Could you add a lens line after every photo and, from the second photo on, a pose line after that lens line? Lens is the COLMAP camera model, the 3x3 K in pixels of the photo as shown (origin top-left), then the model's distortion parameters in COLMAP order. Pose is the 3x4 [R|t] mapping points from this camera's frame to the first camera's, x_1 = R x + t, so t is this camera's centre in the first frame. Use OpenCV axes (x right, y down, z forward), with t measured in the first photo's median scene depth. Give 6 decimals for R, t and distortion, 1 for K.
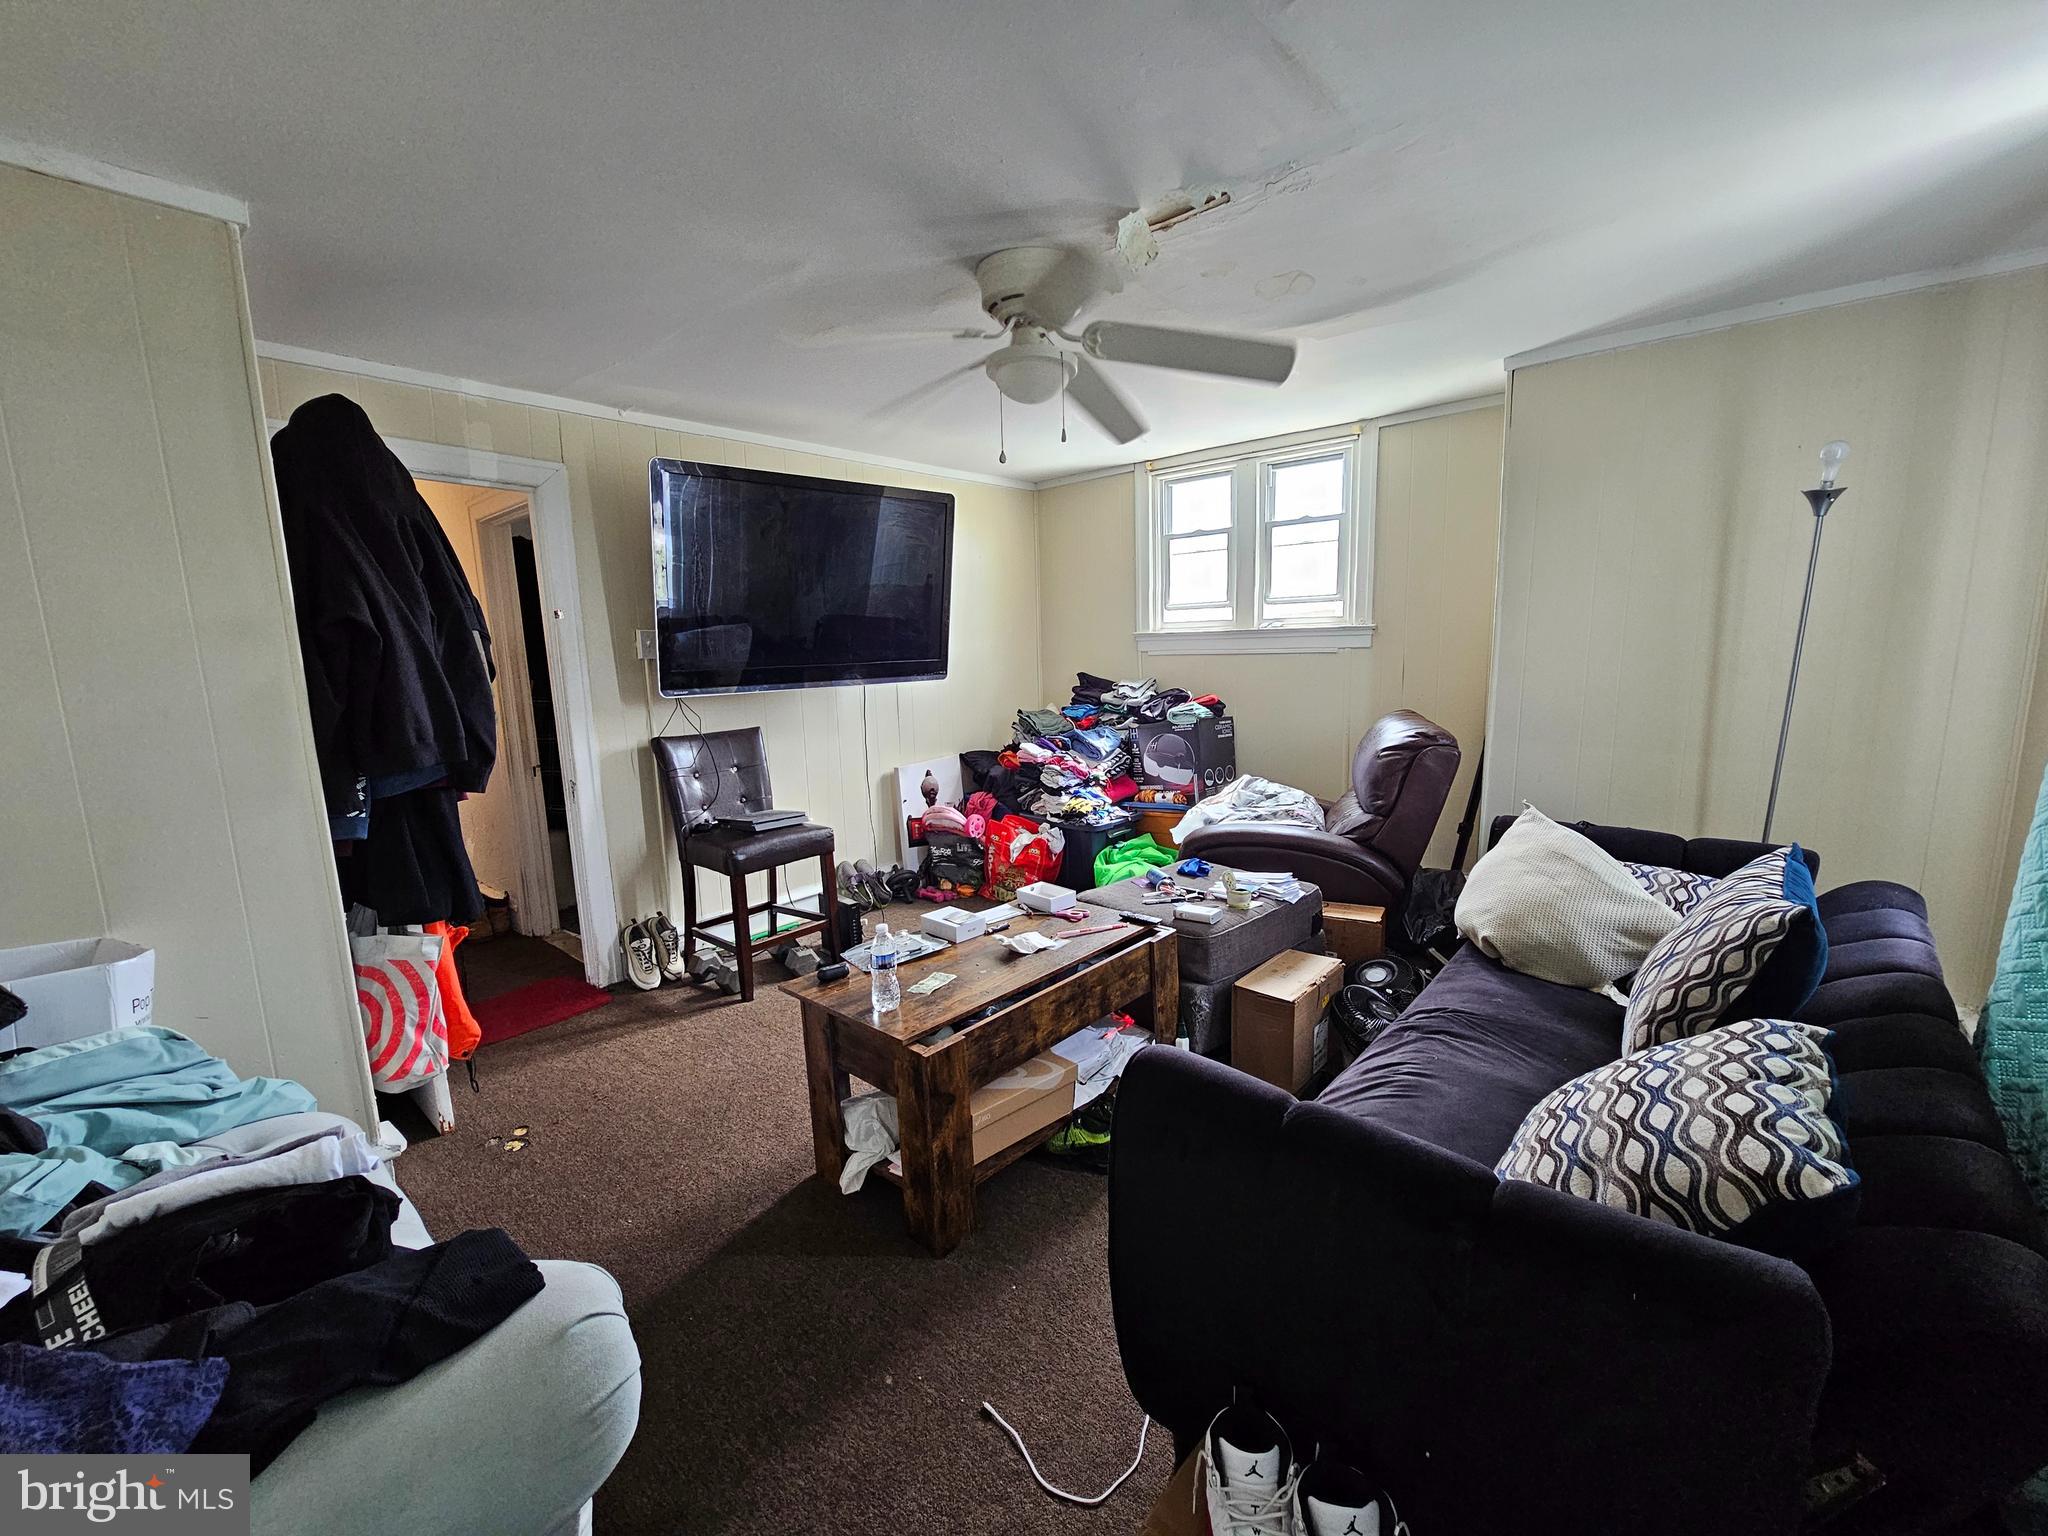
lens RADIAL K [[835.1, 0, 1024.0], [0, 835.1, 768.0], [0, 0, 1]] dist [-0.002614, -0.000042]
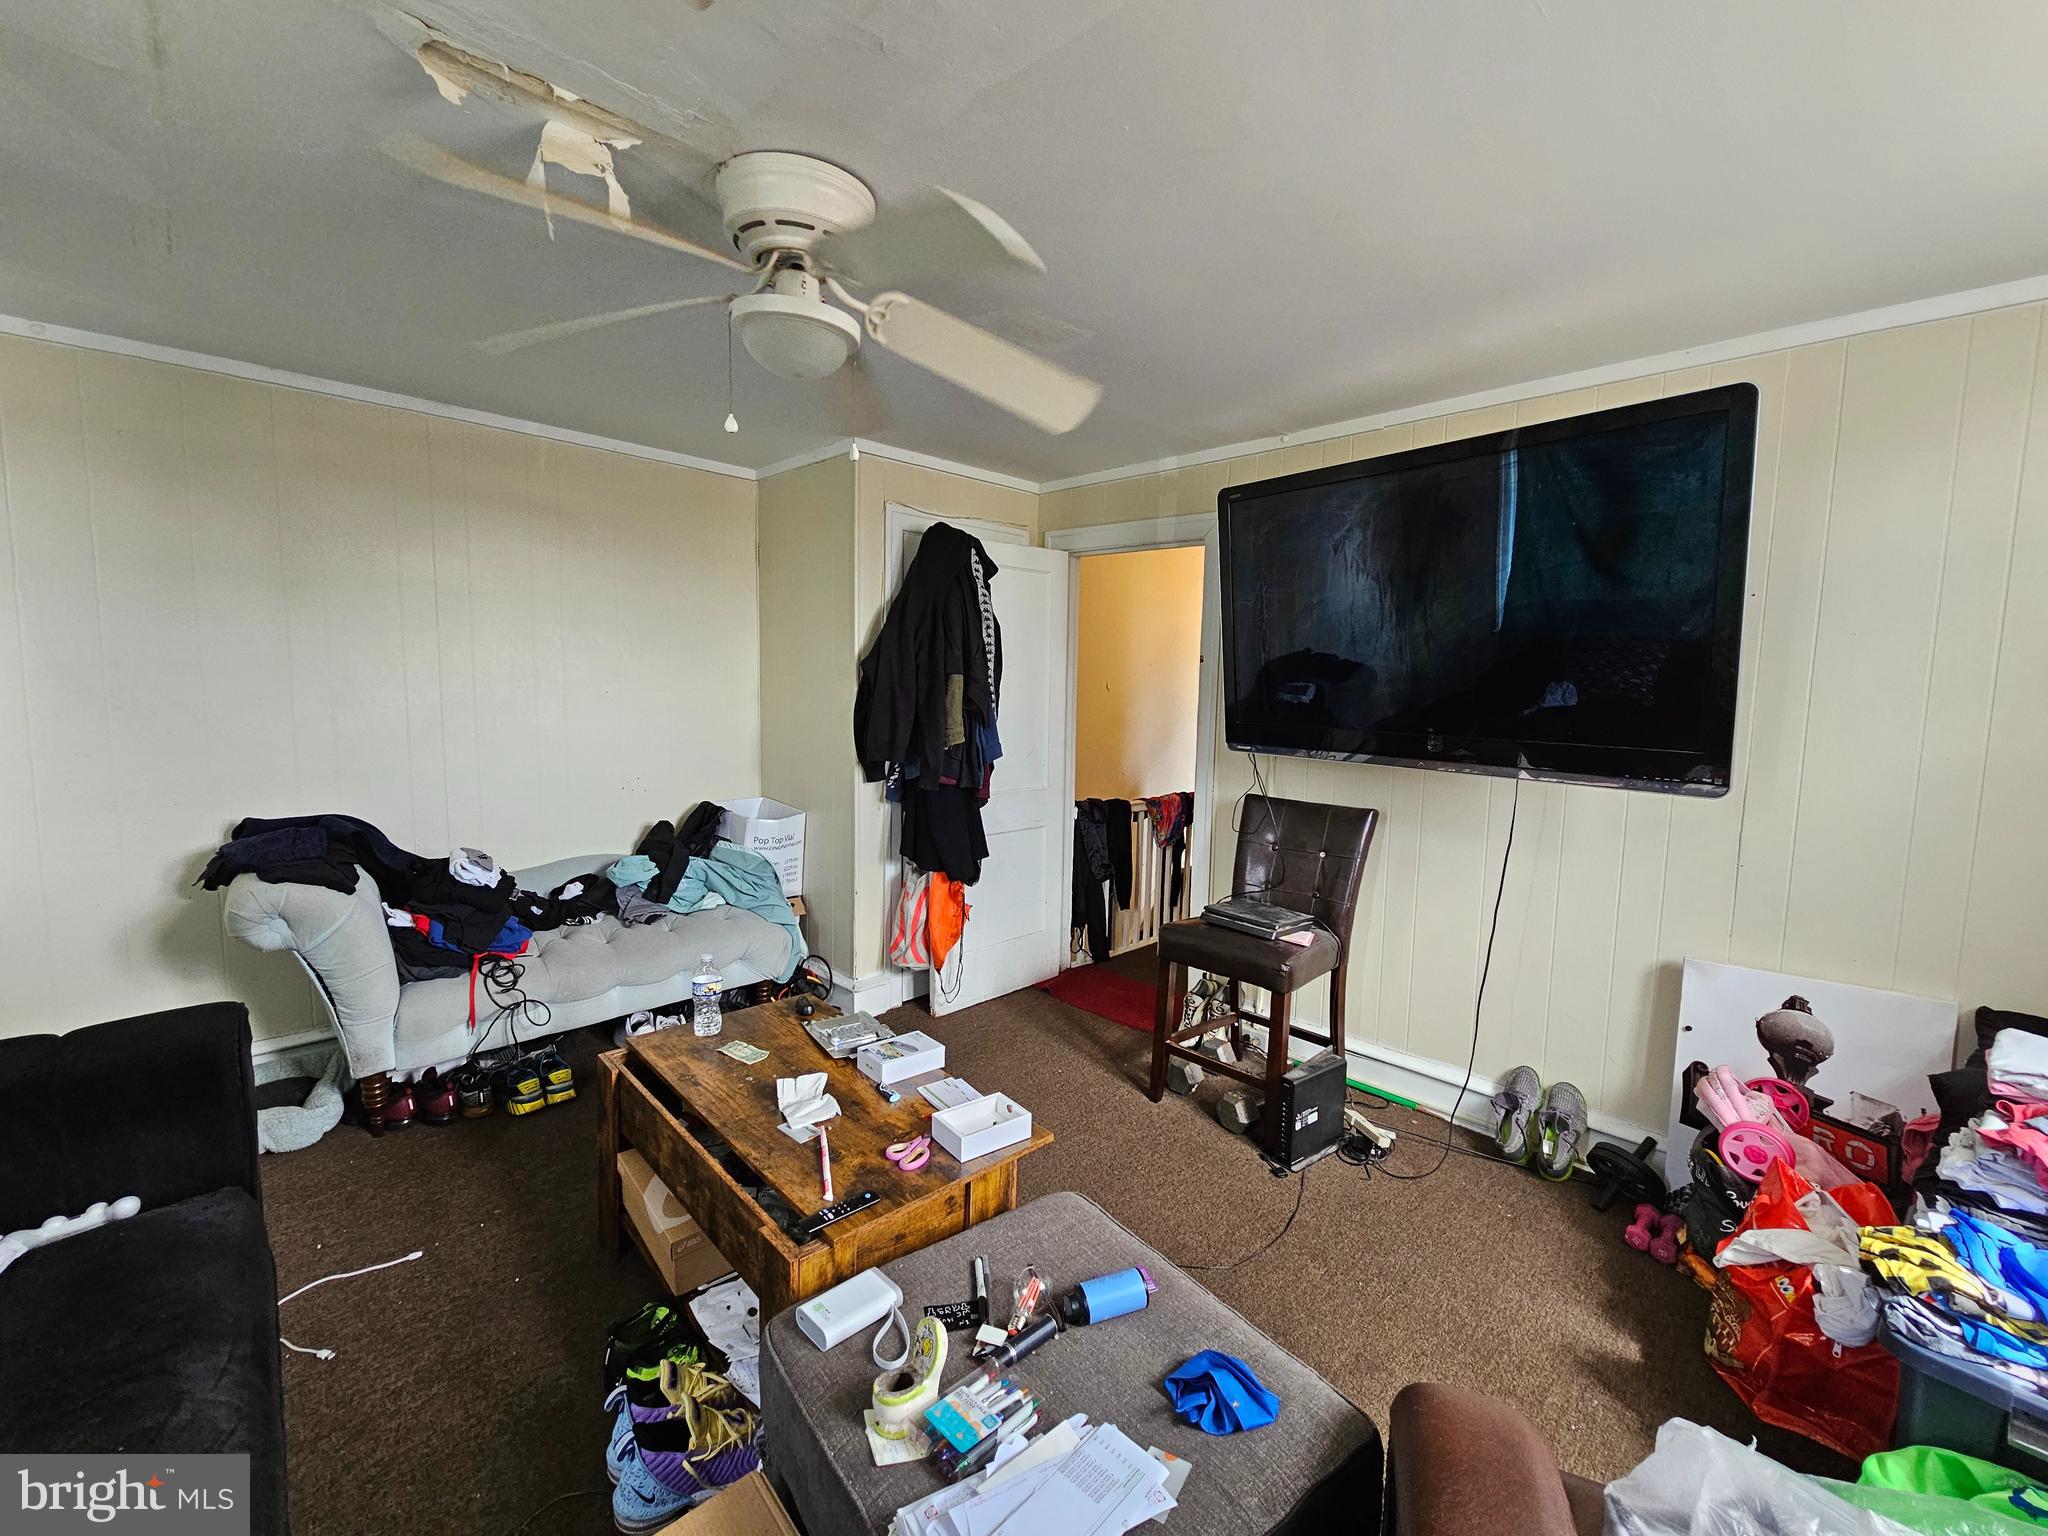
lens RADIAL K [[835.1, 0, 1024.0], [0, 835.1, 768.0], [0, 0, 1]] dist [-0.002614, -0.000042]
pose [[-0.086270, 0.132951, -0.987361, 0.403540], [-0.162022, 0.975990, 0.145576, -0.134294], [0.983009, 0.172533, -0.062657, 0.692400]]
